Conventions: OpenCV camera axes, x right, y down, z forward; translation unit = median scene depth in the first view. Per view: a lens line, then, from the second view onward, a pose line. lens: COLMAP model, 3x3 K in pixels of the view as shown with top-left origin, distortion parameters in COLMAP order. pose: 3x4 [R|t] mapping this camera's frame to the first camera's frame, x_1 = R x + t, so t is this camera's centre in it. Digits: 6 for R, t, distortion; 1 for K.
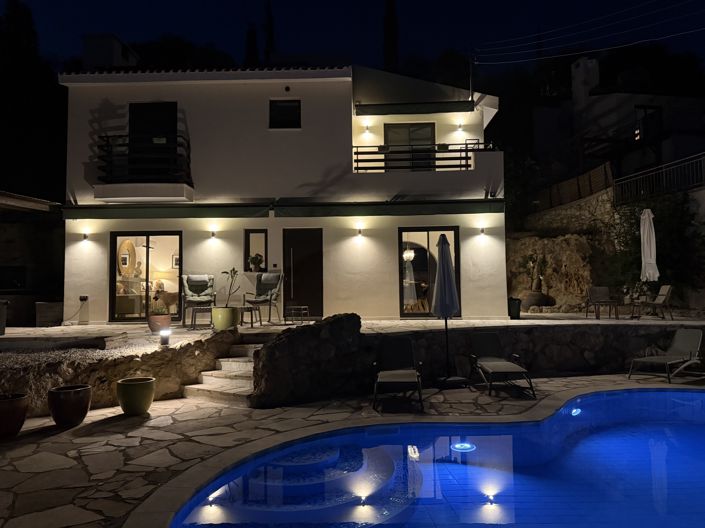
lens RADIAL K [[496.4, 0, 352.0], [0, 496.4, 268.6], [0, 0, 1]] dist [0.105628, -0.156657]
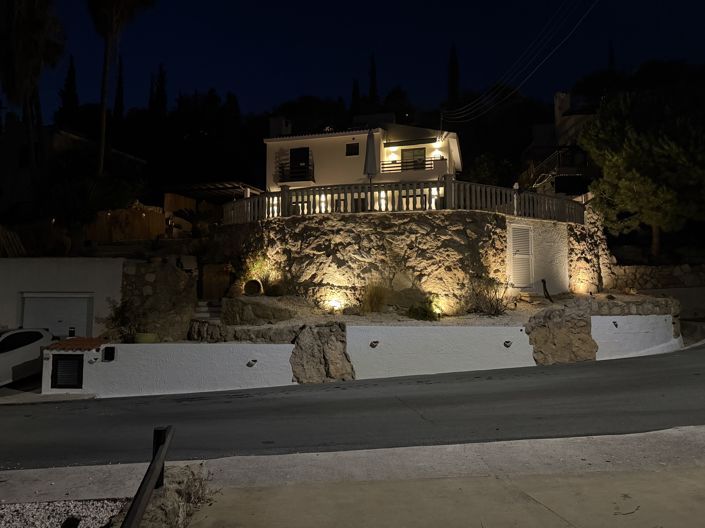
lens RADIAL K [[496.4, 0, 352.0], [0, 496.4, 268.6], [0, 0, 1]] dist [0.105628, -0.156657]
pose [[0.969963, -0.002288, -0.243240, 0.423102], [-0.001145, 0.999902, -0.013971, 0.275754], [0.243248, 0.013830, 0.969865, -1.231741]]
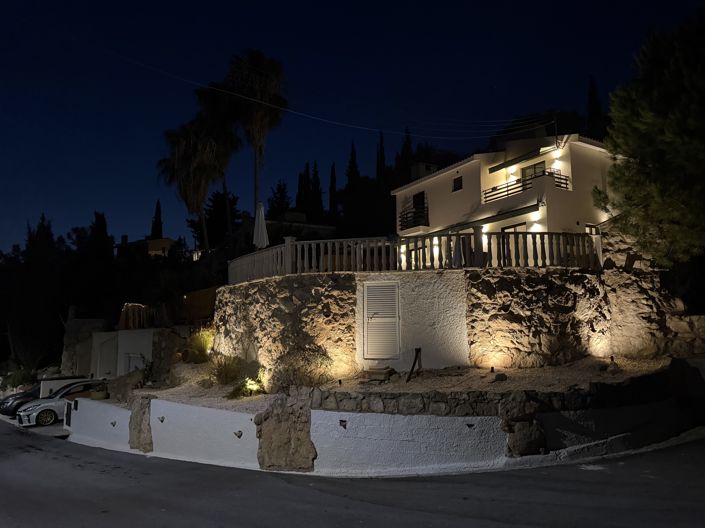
lens RADIAL K [[496.4, 0, 352.0], [0, 496.4, 268.6], [0, 0, 1]] dist [0.105628, -0.156657]
pose [[0.530912, -0.098605, -0.841671, 1.356170], [0.047303, 0.995107, -0.086743, 0.207601], [0.846106, 0.006239, 0.532978, -0.495243]]
